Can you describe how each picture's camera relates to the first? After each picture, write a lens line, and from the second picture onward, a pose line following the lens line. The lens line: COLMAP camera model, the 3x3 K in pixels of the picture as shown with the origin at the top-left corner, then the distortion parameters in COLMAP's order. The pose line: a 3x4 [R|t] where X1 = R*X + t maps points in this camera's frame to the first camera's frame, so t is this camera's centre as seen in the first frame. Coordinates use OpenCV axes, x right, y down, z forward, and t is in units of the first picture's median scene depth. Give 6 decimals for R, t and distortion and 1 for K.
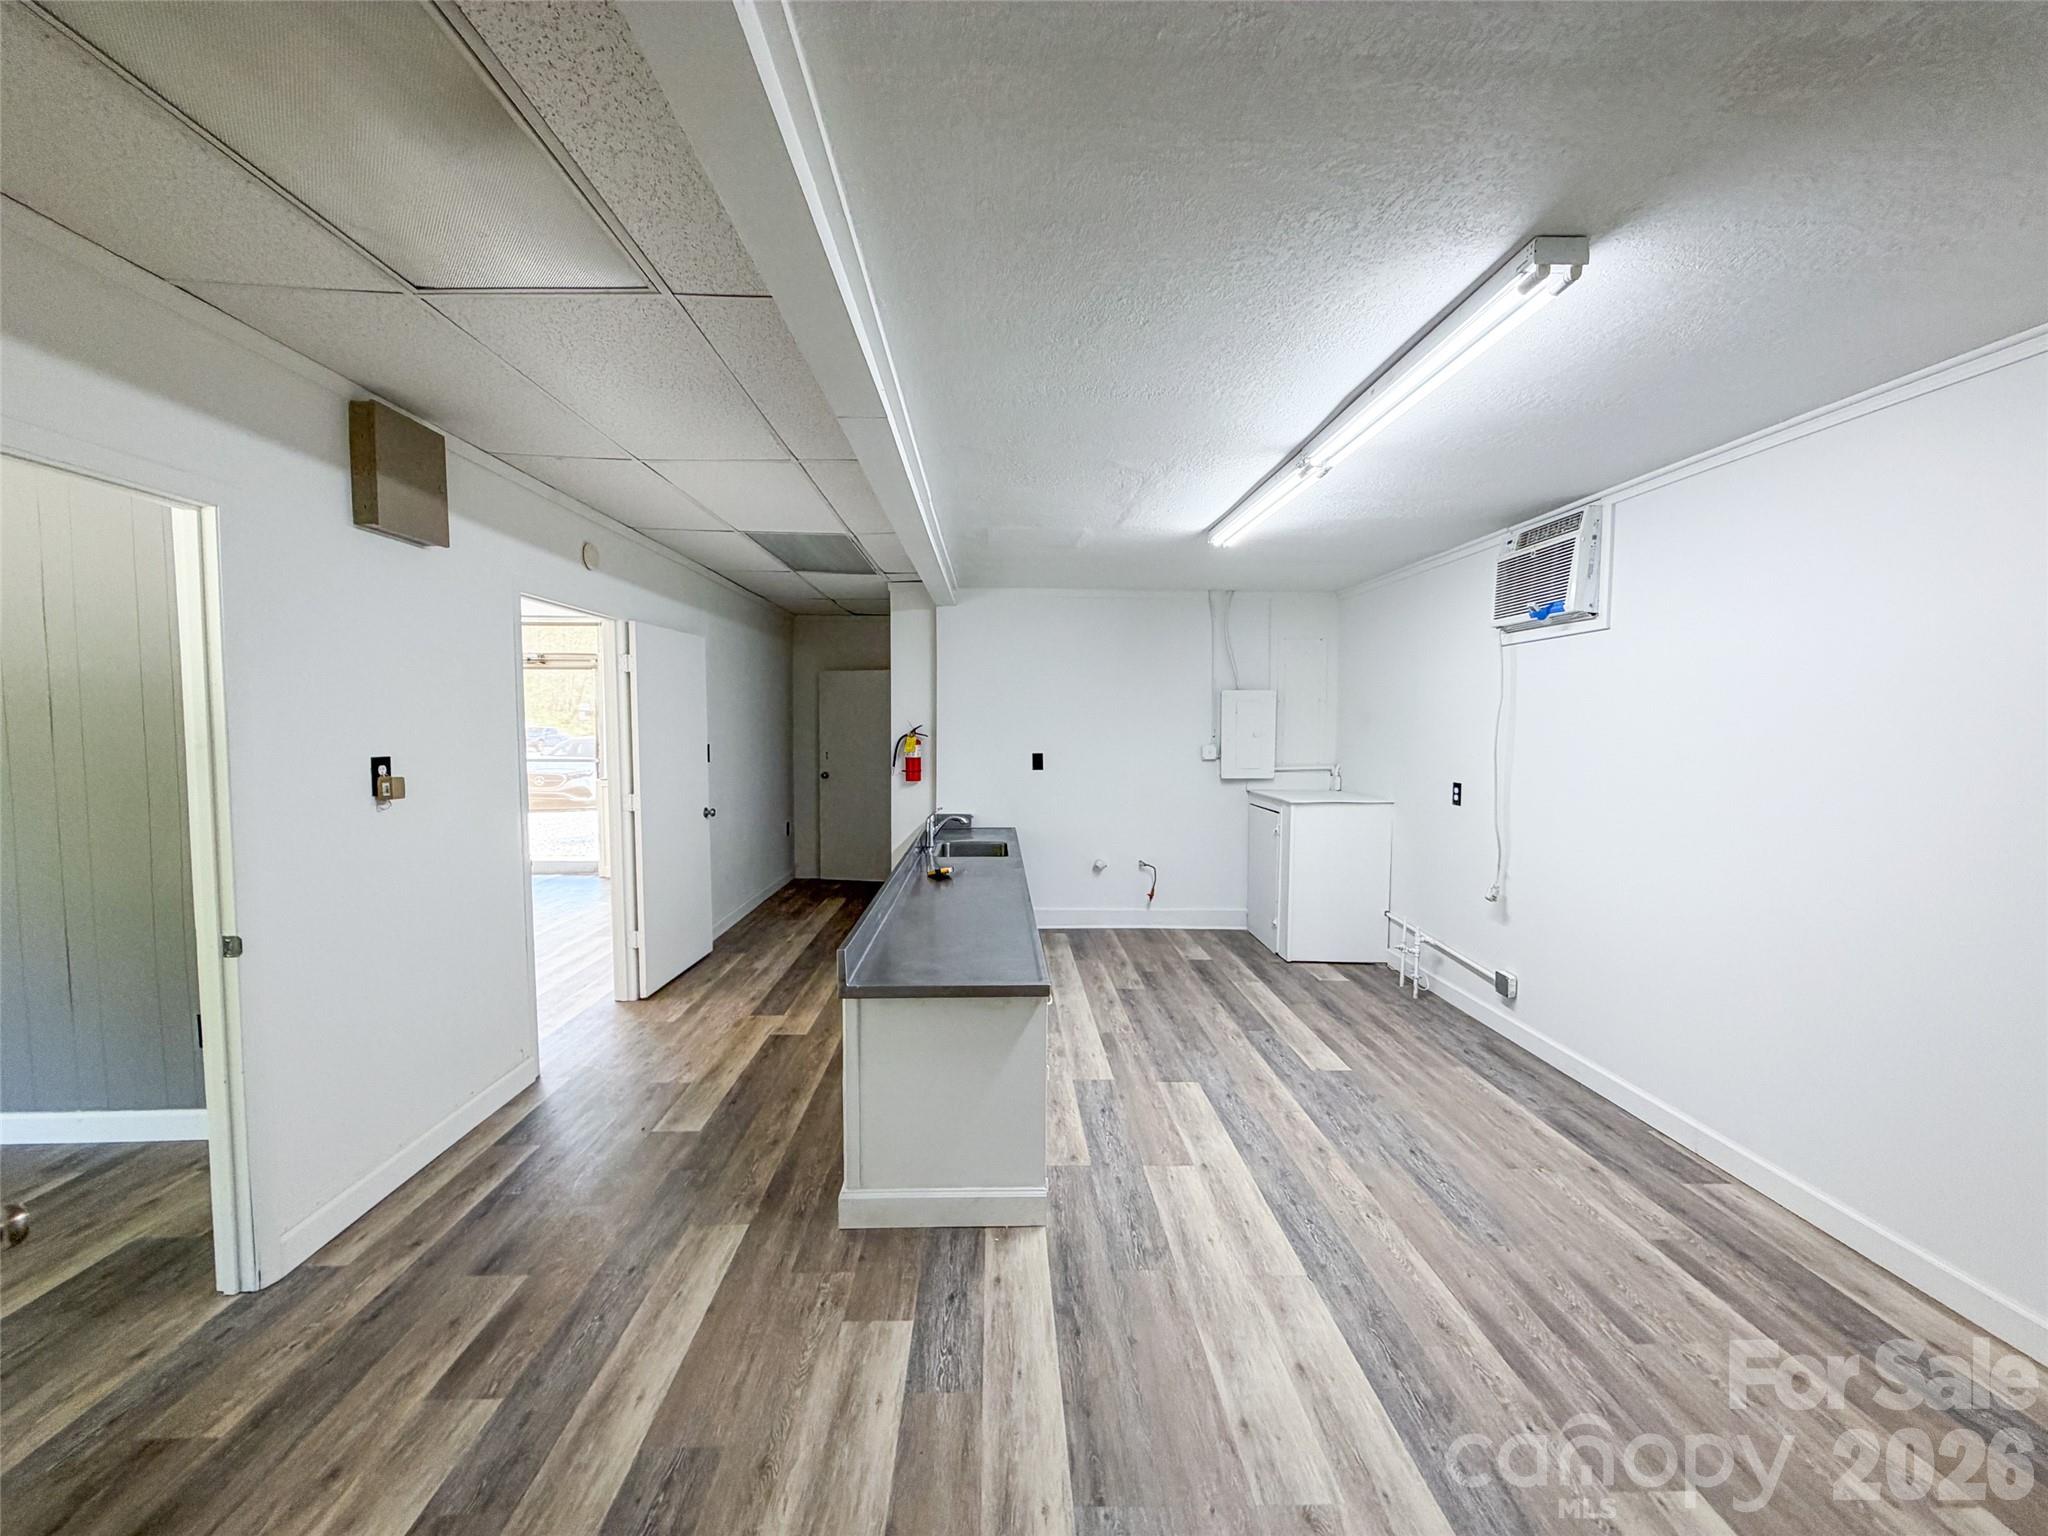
lens RADIAL K [[814.9, 0, 1013.6], [0, 814.9, 769.0], [0, 0, 1]] dist [0.000686, 0.000503]
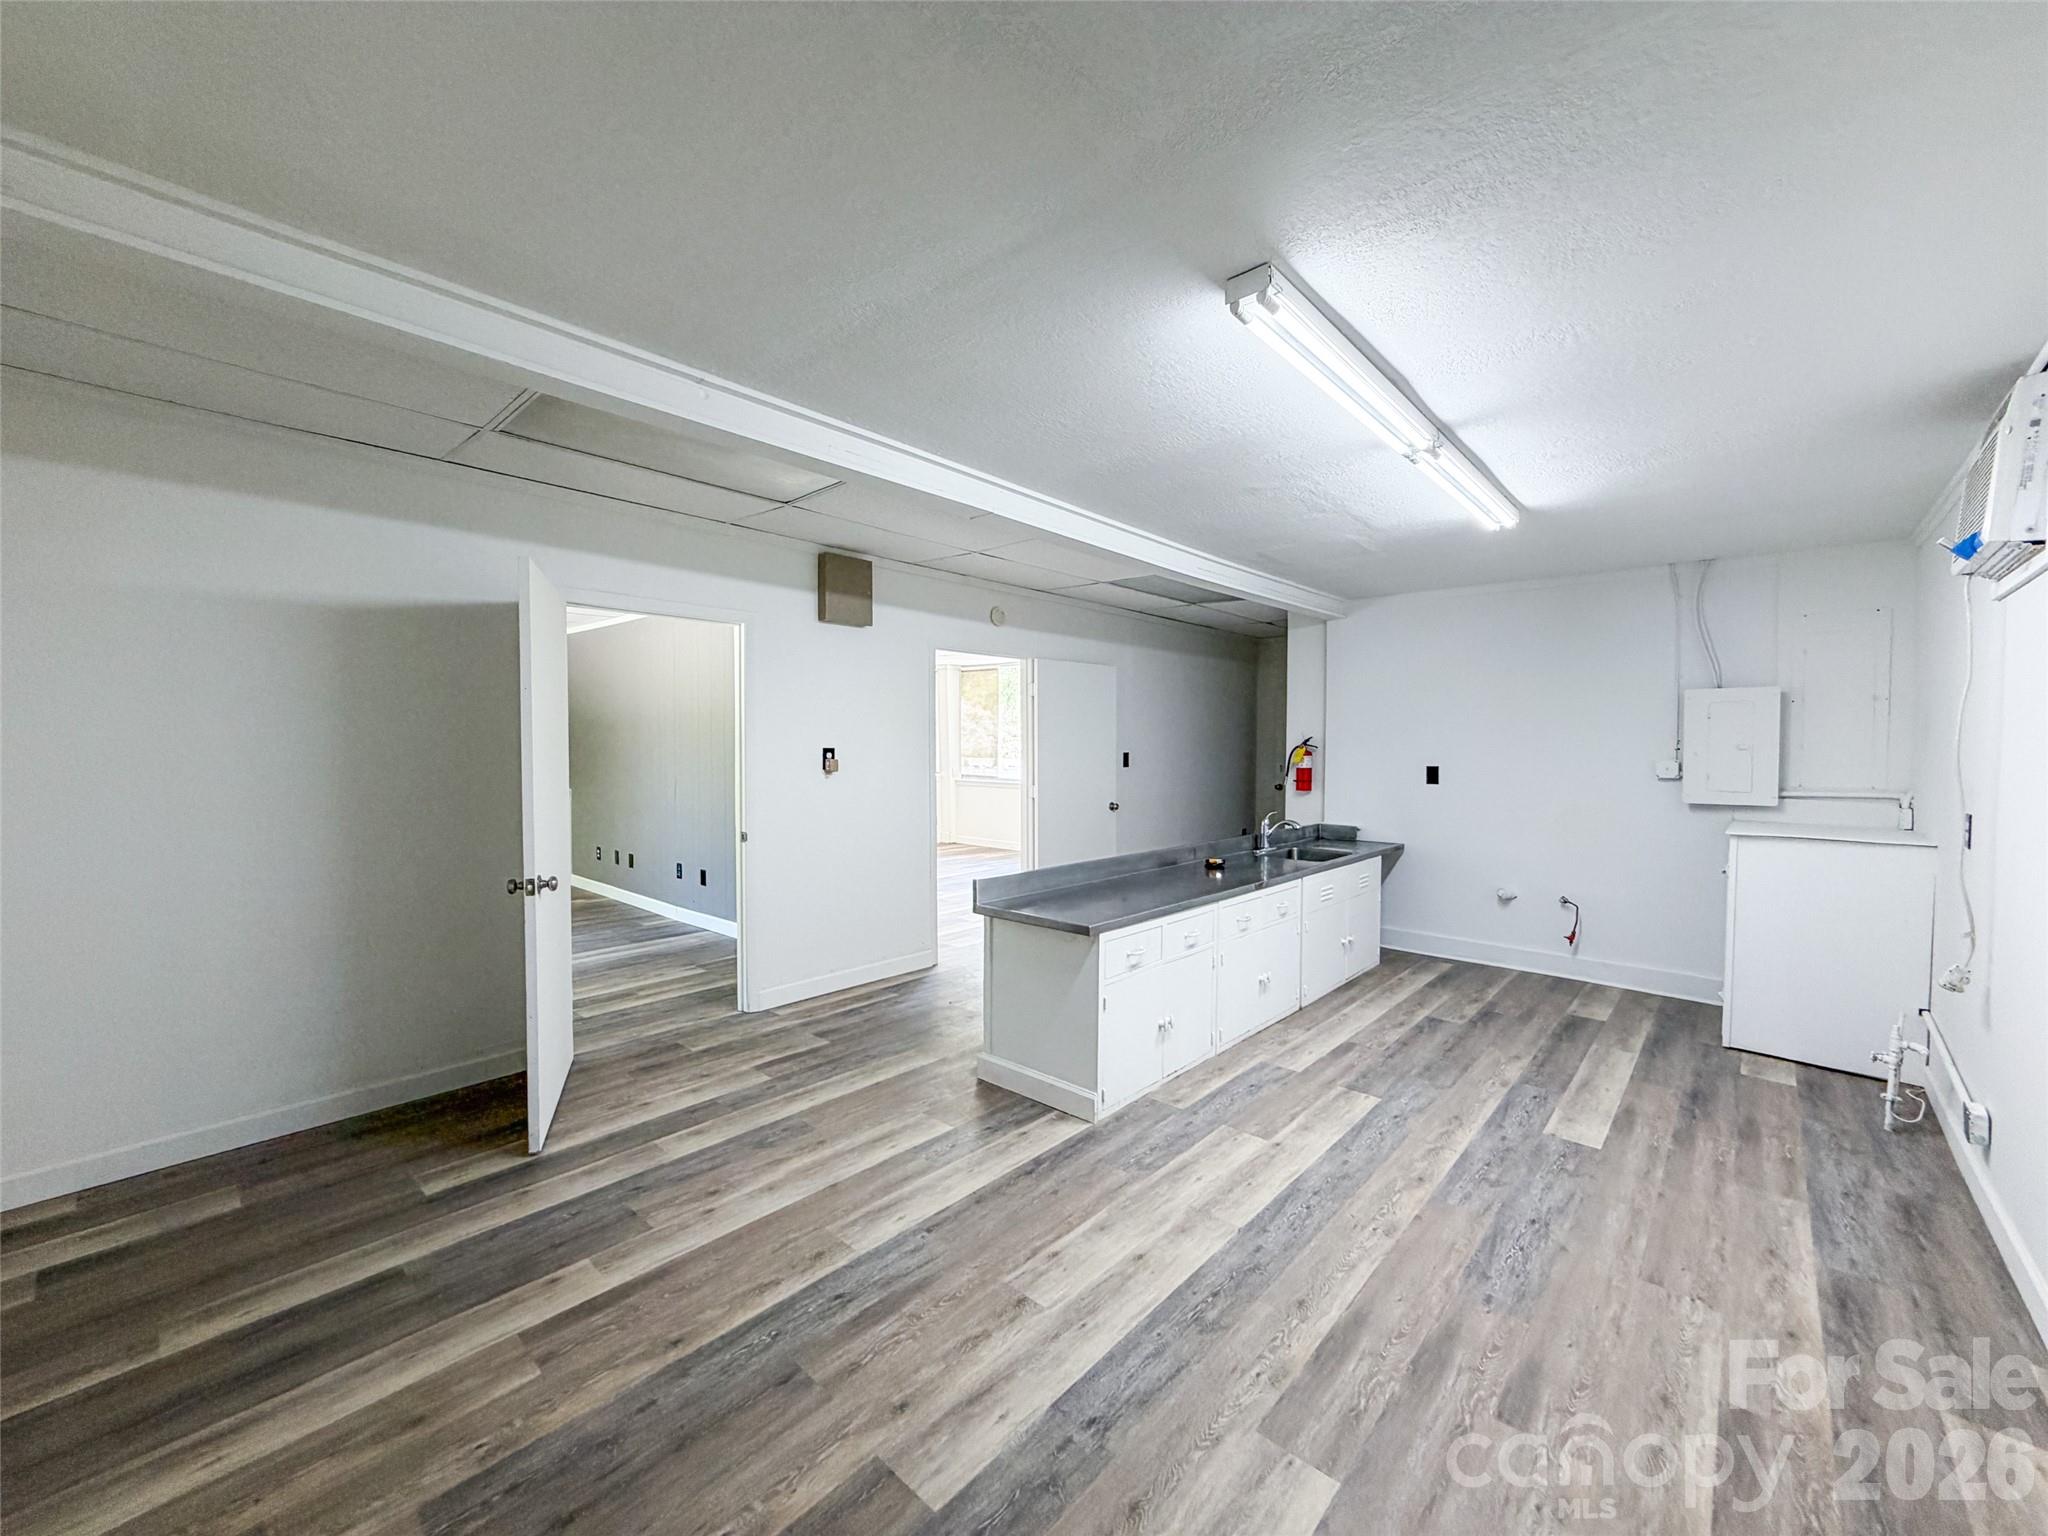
lens RADIAL K [[814.9, 0, 1016.9], [0, 814.9, 769.1], [0, 0, 1]] dist [0.000686, 0.000503]
pose [[0.721811, 0.021559, -0.691755, 0.546784], [-0.042165, 0.999028, -0.012862, 0.026645], [0.690805, 0.038452, 0.722018, -0.002575]]
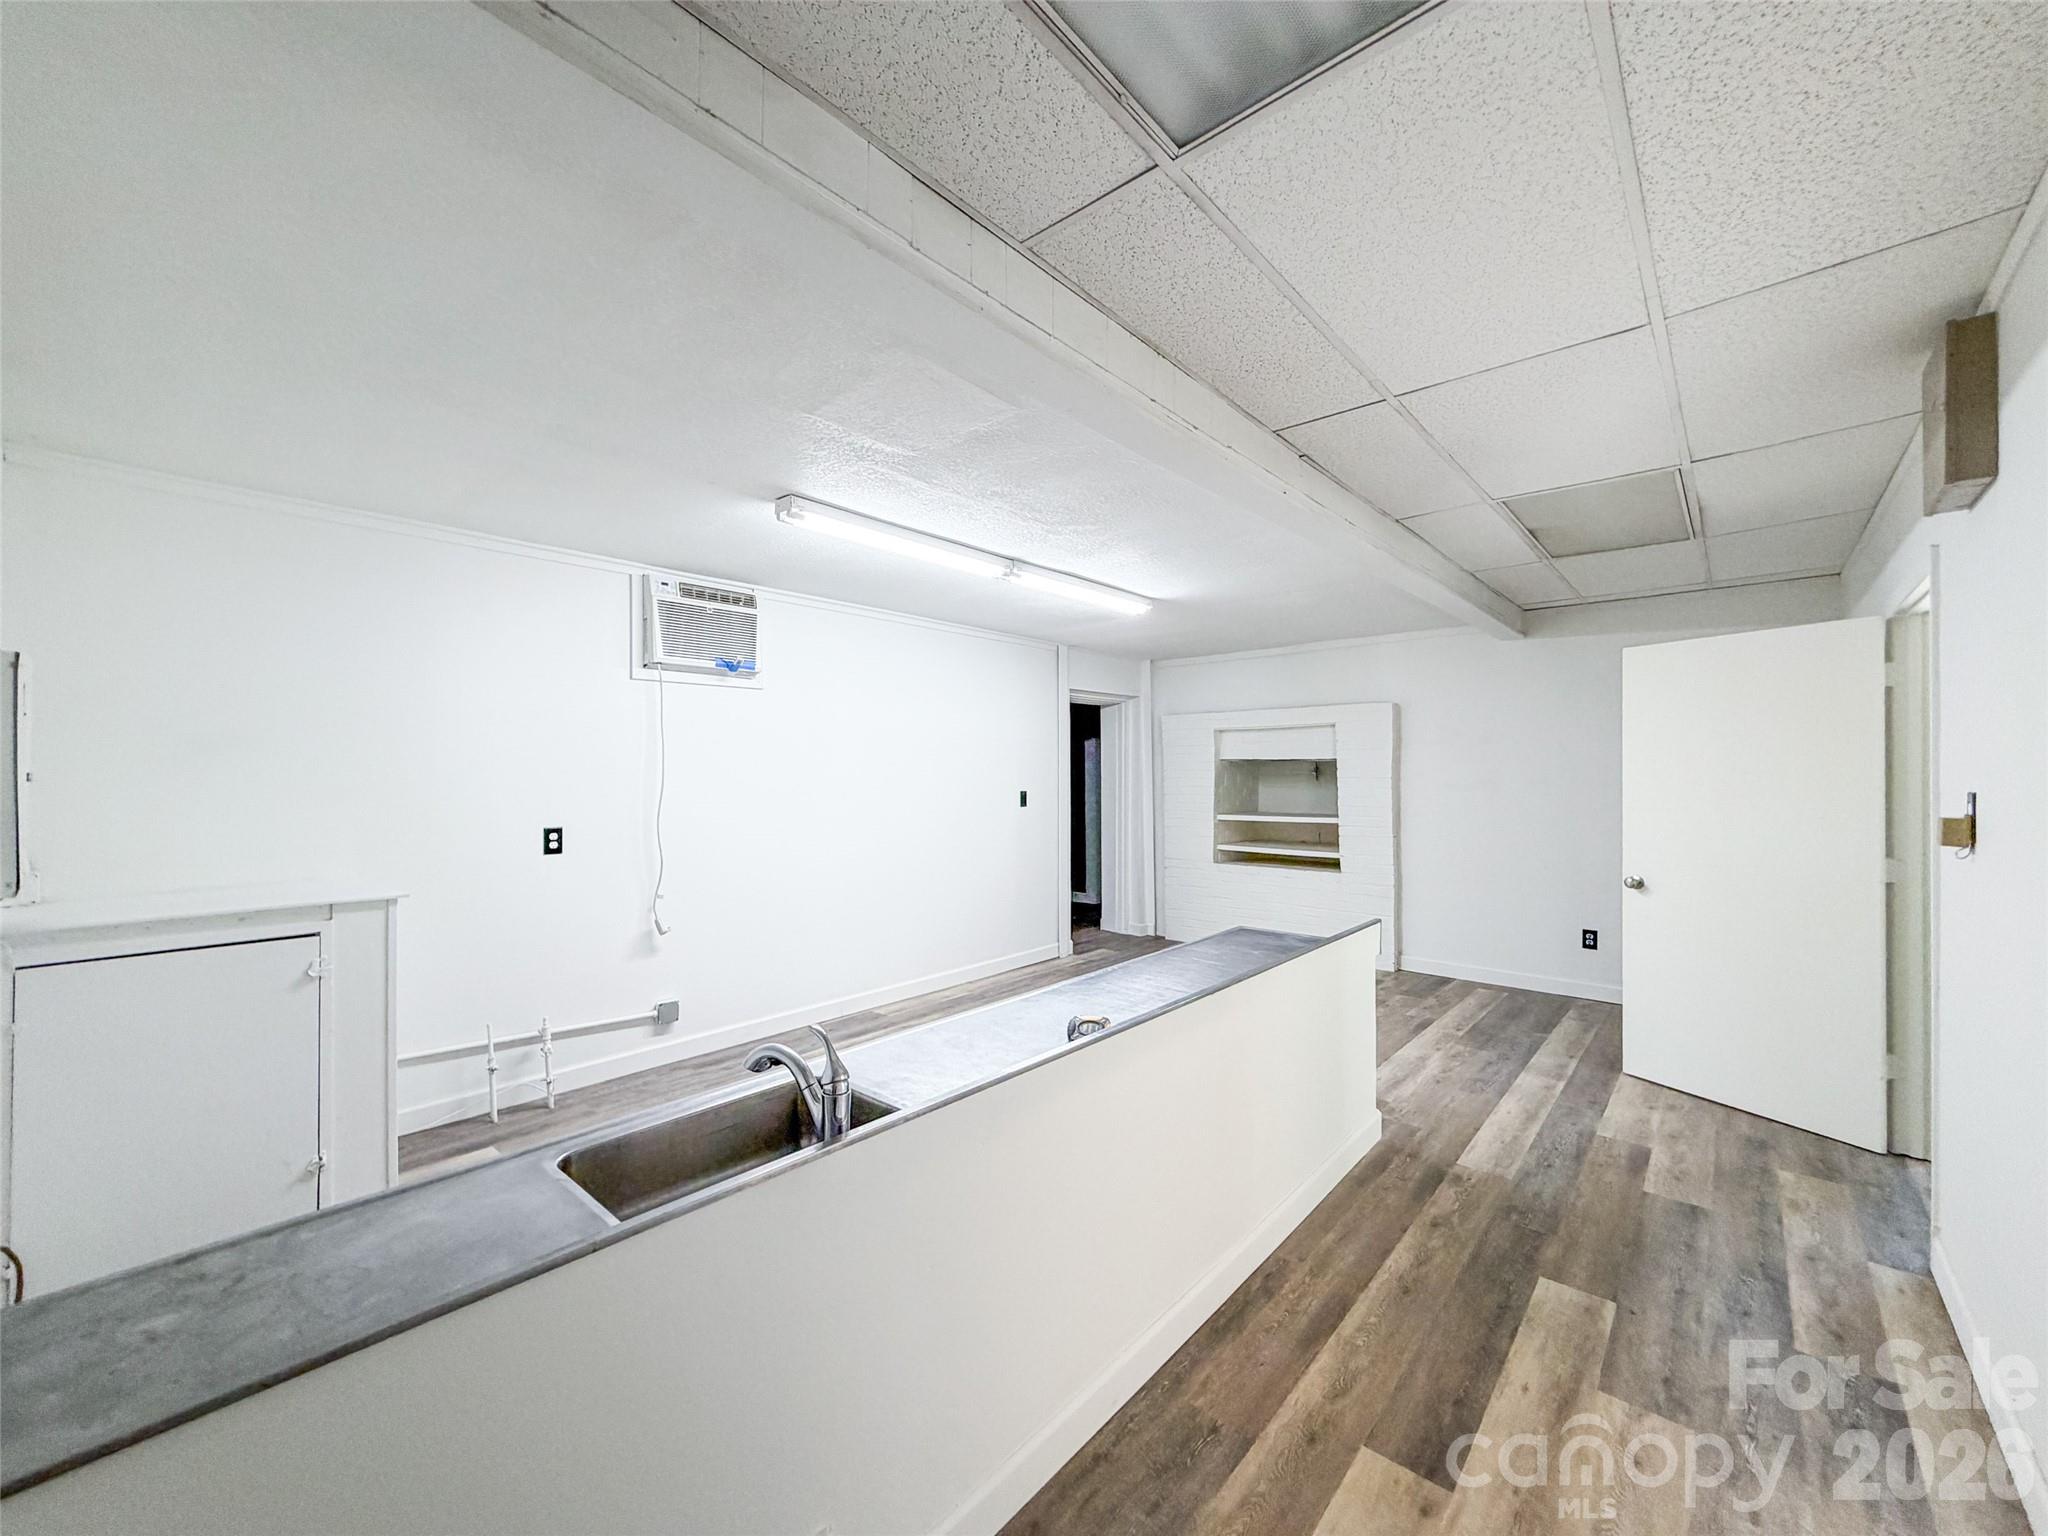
lens RADIAL K [[814.9, 0, 1018.4], [0, 814.9, 770.2], [0, 0, 1]] dist [0.000686, 0.000503]
pose [[-0.732120, -0.002055, 0.681173, -0.460779], [0.035423, 0.998528, 0.041085, -0.073109], [-0.680254, 0.054208, -0.730969, 1.577039]]
